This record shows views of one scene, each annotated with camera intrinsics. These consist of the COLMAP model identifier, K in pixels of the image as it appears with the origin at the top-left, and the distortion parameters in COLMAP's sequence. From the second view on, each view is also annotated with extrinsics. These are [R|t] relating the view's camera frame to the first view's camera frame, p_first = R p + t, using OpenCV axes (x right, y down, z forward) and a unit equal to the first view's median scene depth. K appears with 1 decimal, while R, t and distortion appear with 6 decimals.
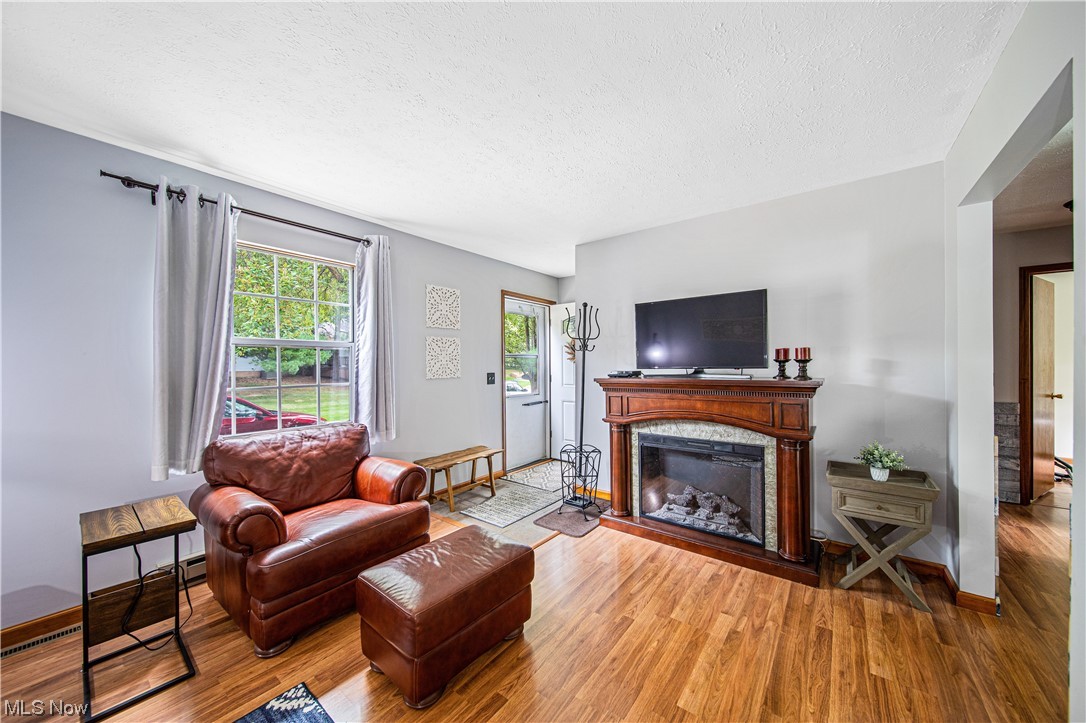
lens RADIAL K [[384.0, 0, 544.4], [0, 384.0, 361.1], [0, 0, 1]] dist [0.018163, 0.000025]
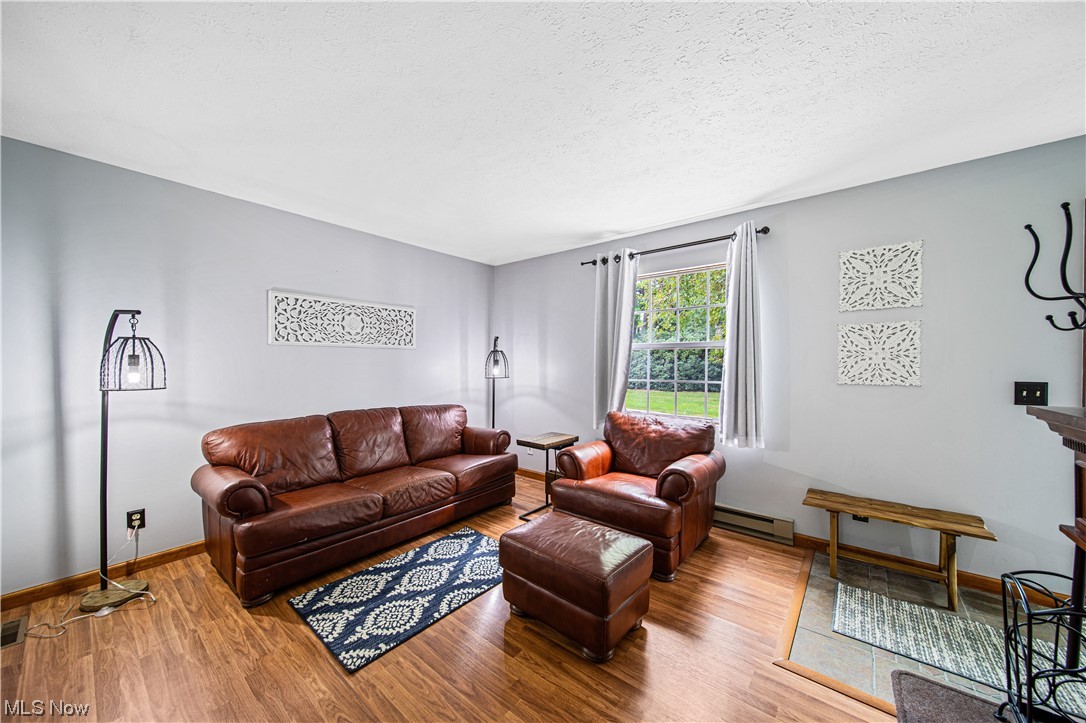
lens RADIAL K [[384.0, 0, 544.4], [0, 384.0, 361.1], [0, 0, 1]] dist [0.018163, 0.000025]
pose [[-0.003694, 0.004341, -0.999984, 0.595749], [0.007642, 0.999961, 0.004312, -0.005314], [0.999964, -0.007626, -0.003727, 0.626772]]
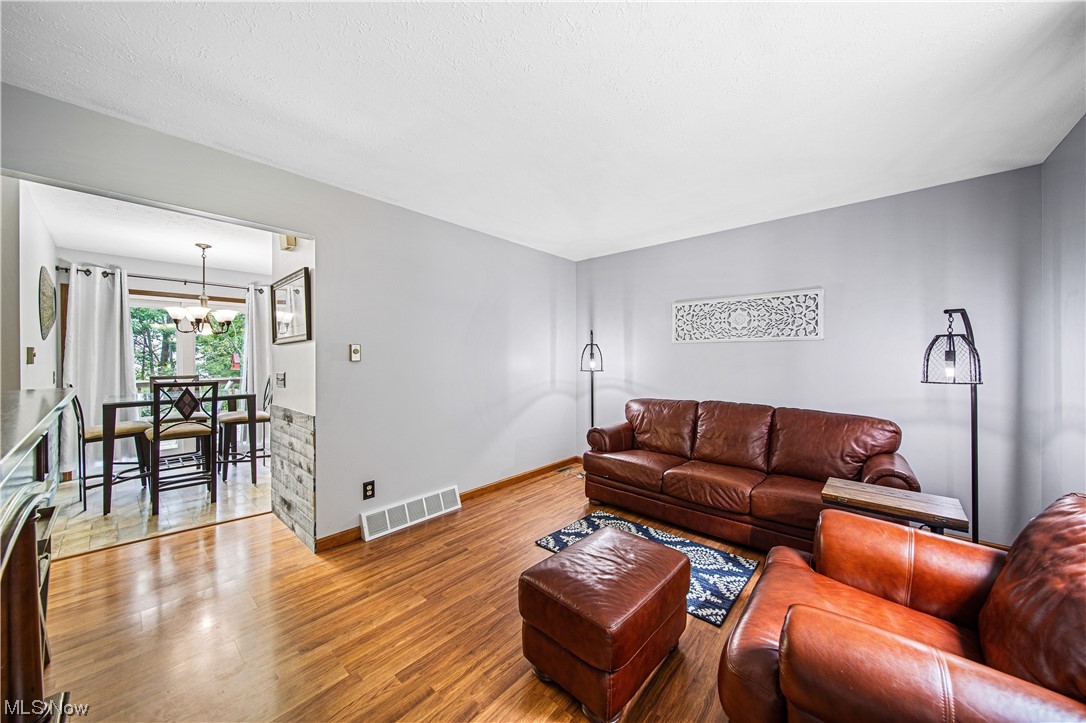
lens RADIAL K [[387.8, 0, 556.7], [0, 387.8, 356.8], [0, 0, 1]] dist [-0.000082, 0.000012]
pose [[-0.999430, 0.008176, 0.032750, -0.101272], [0.007820, 0.999909, -0.011010, 0.010153], [-0.032837, -0.010747, -0.999403, 1.326677]]
